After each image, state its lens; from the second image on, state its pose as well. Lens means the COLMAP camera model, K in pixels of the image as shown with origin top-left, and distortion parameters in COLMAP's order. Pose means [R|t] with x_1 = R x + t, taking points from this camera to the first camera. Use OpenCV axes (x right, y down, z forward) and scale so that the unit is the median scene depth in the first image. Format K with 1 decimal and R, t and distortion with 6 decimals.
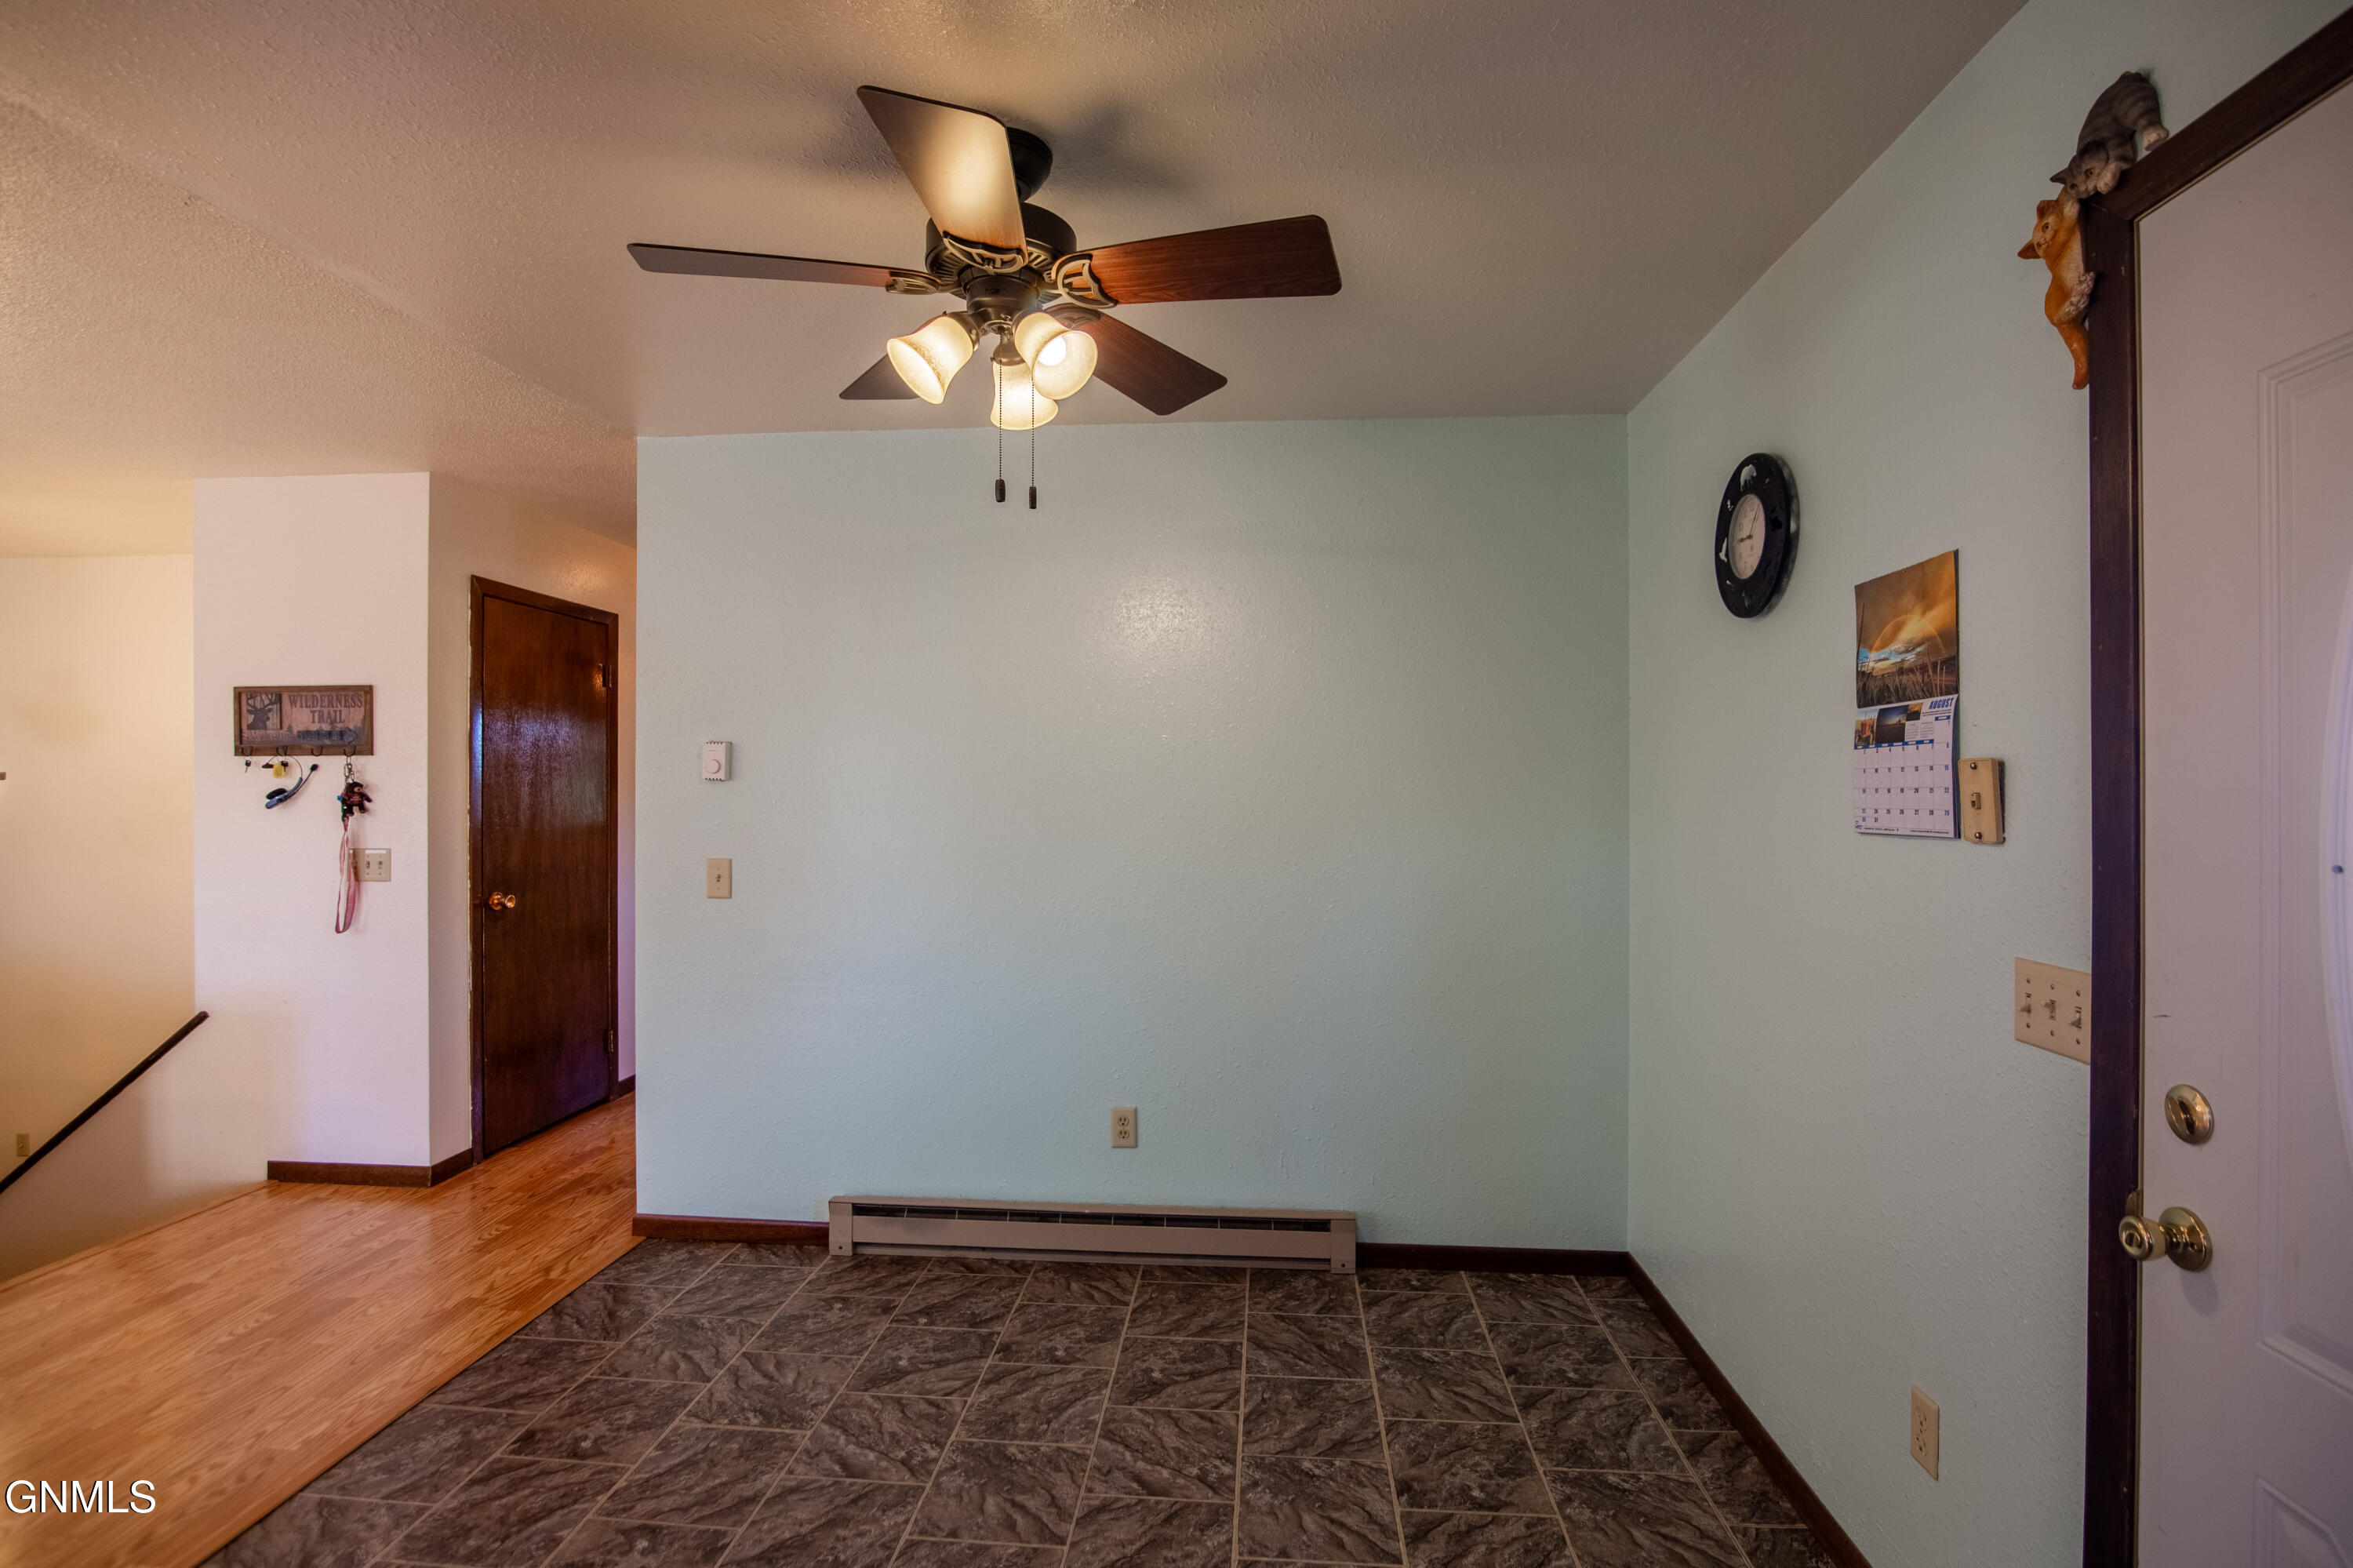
lens RADIAL K [[1102.5, 0, 1189.5], [0, 1102.5, 787.1], [0, 0, 1]] dist [-0.021798, 0.001432]
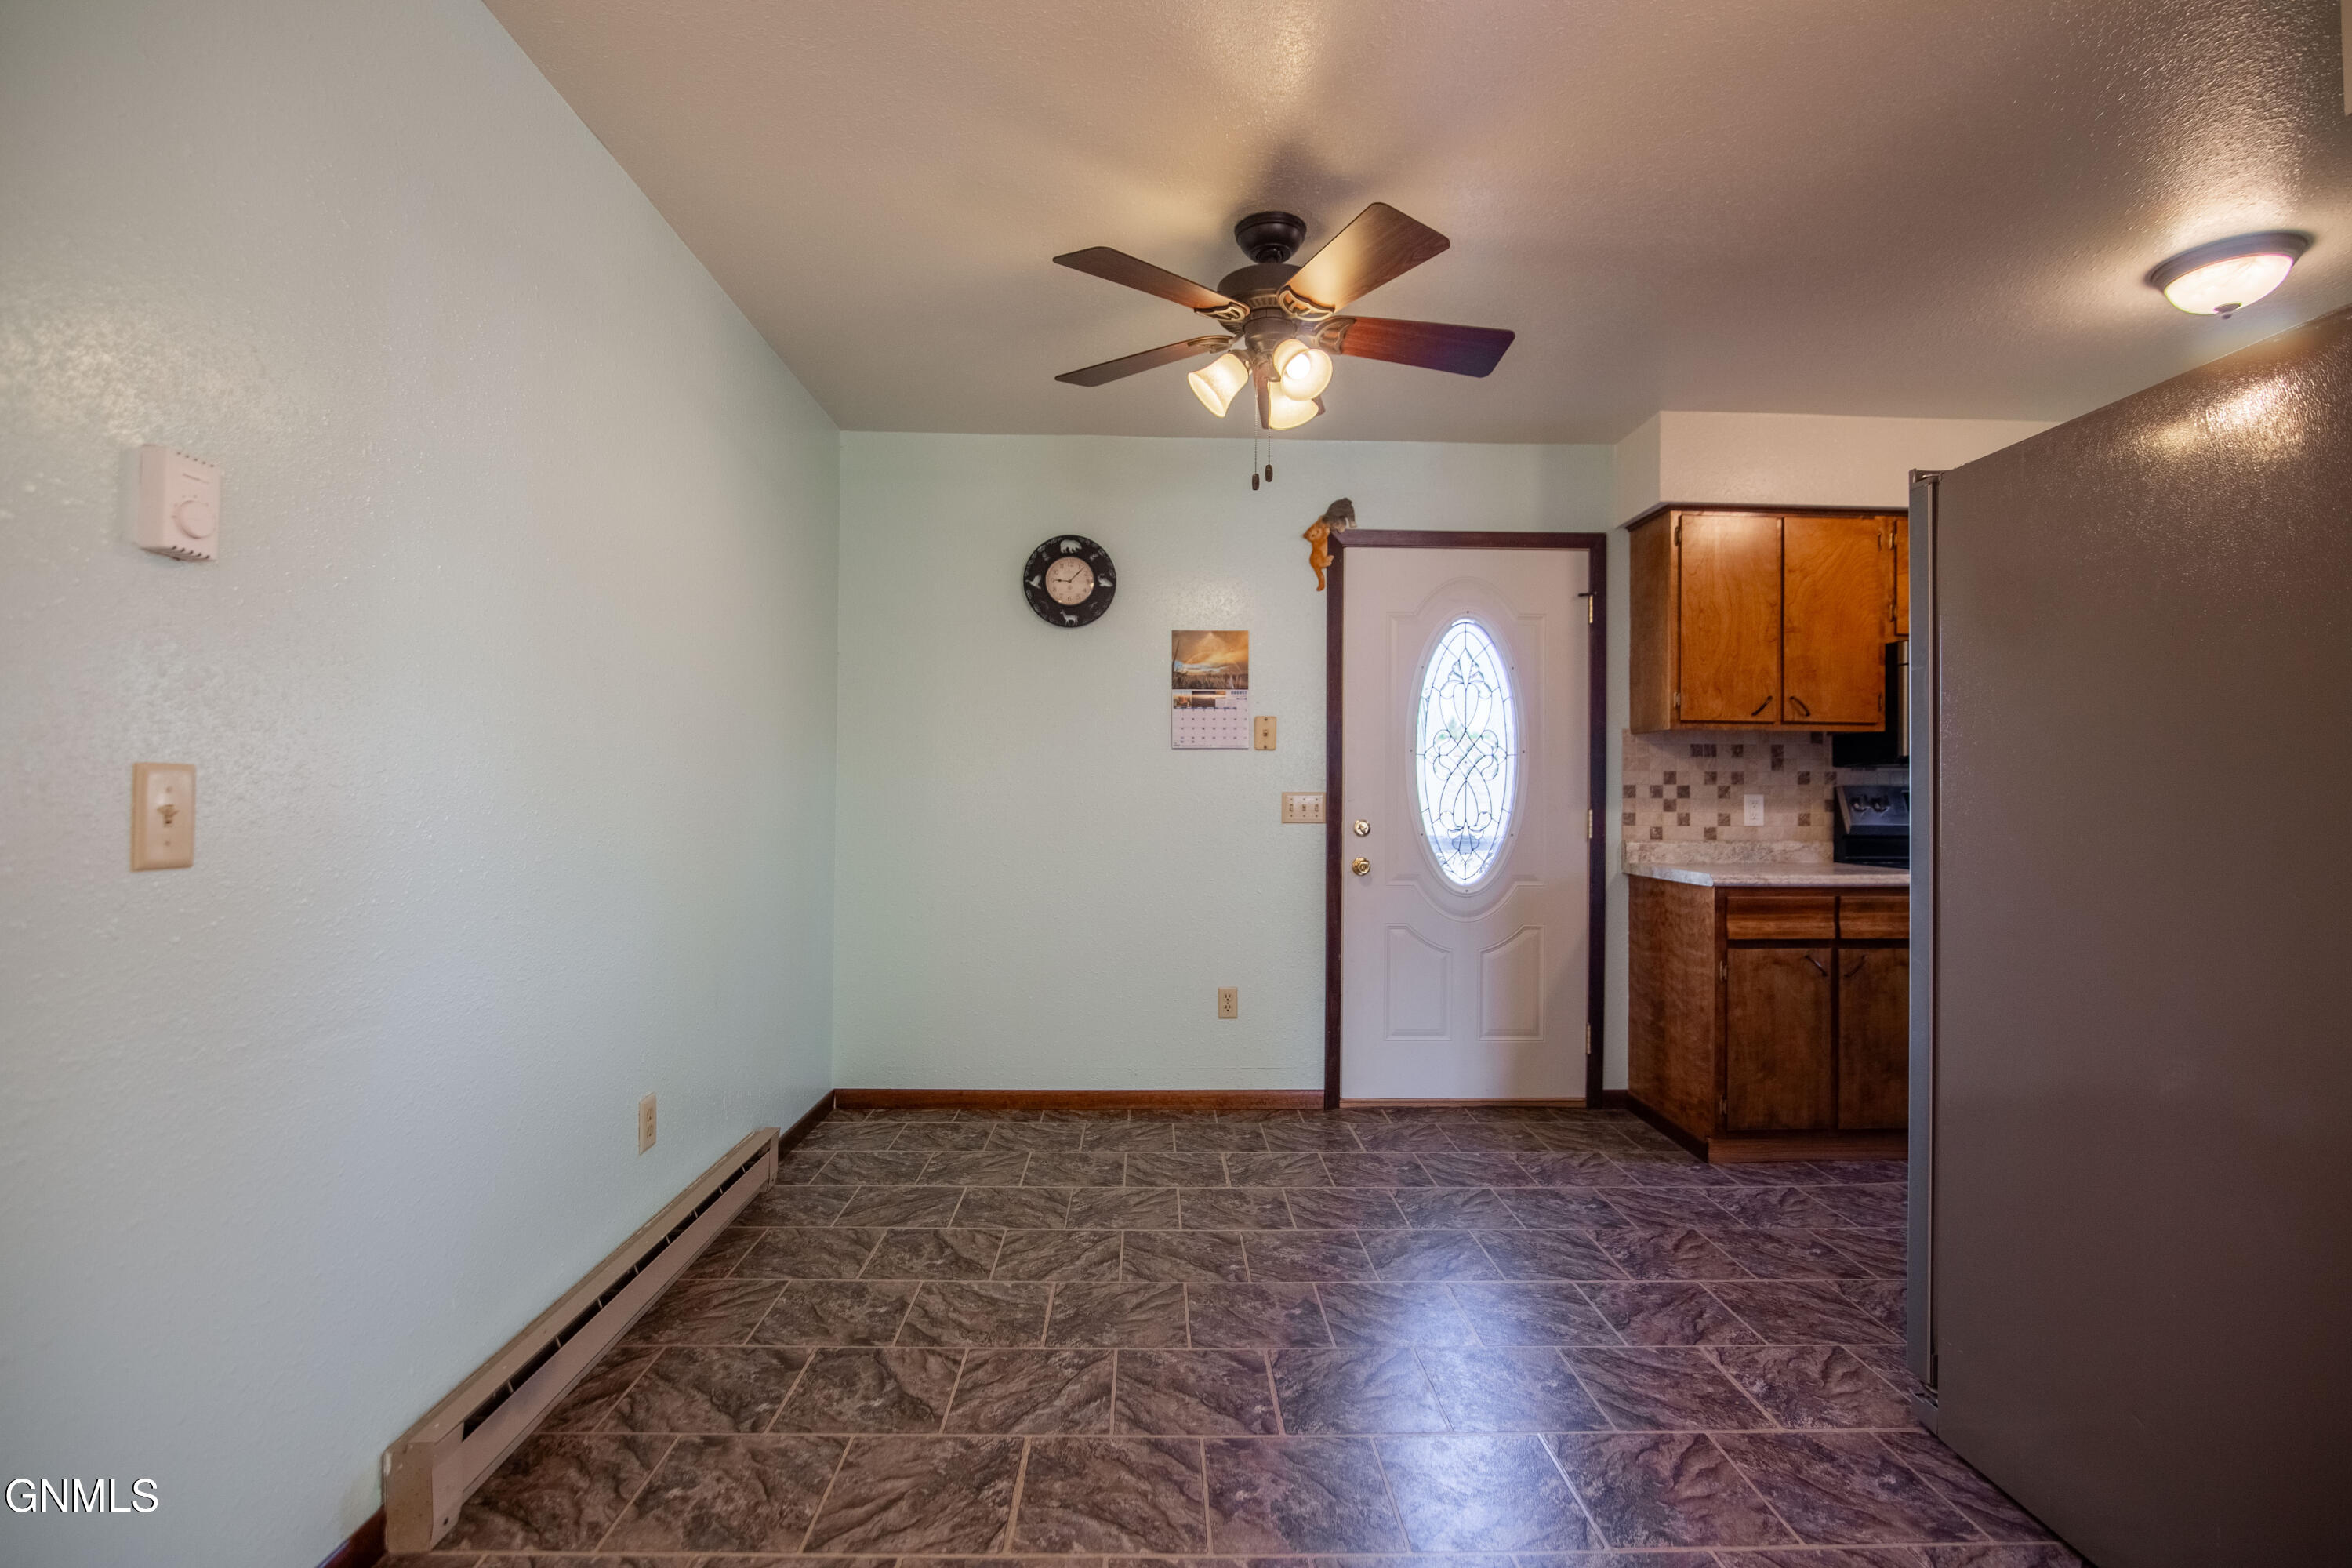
lens RADIAL K [[1102.0, 0, 1169.9], [0, 1102.0, 790.0], [0, 0, 1]] dist [-0.021798, 0.001432]
pose [[-0.112511, 0.001477, 0.993649, -1.158994], [-0.009754, 0.999949, -0.002591, 0.098782], [-0.993603, -0.009984, -0.112490, 0.969034]]
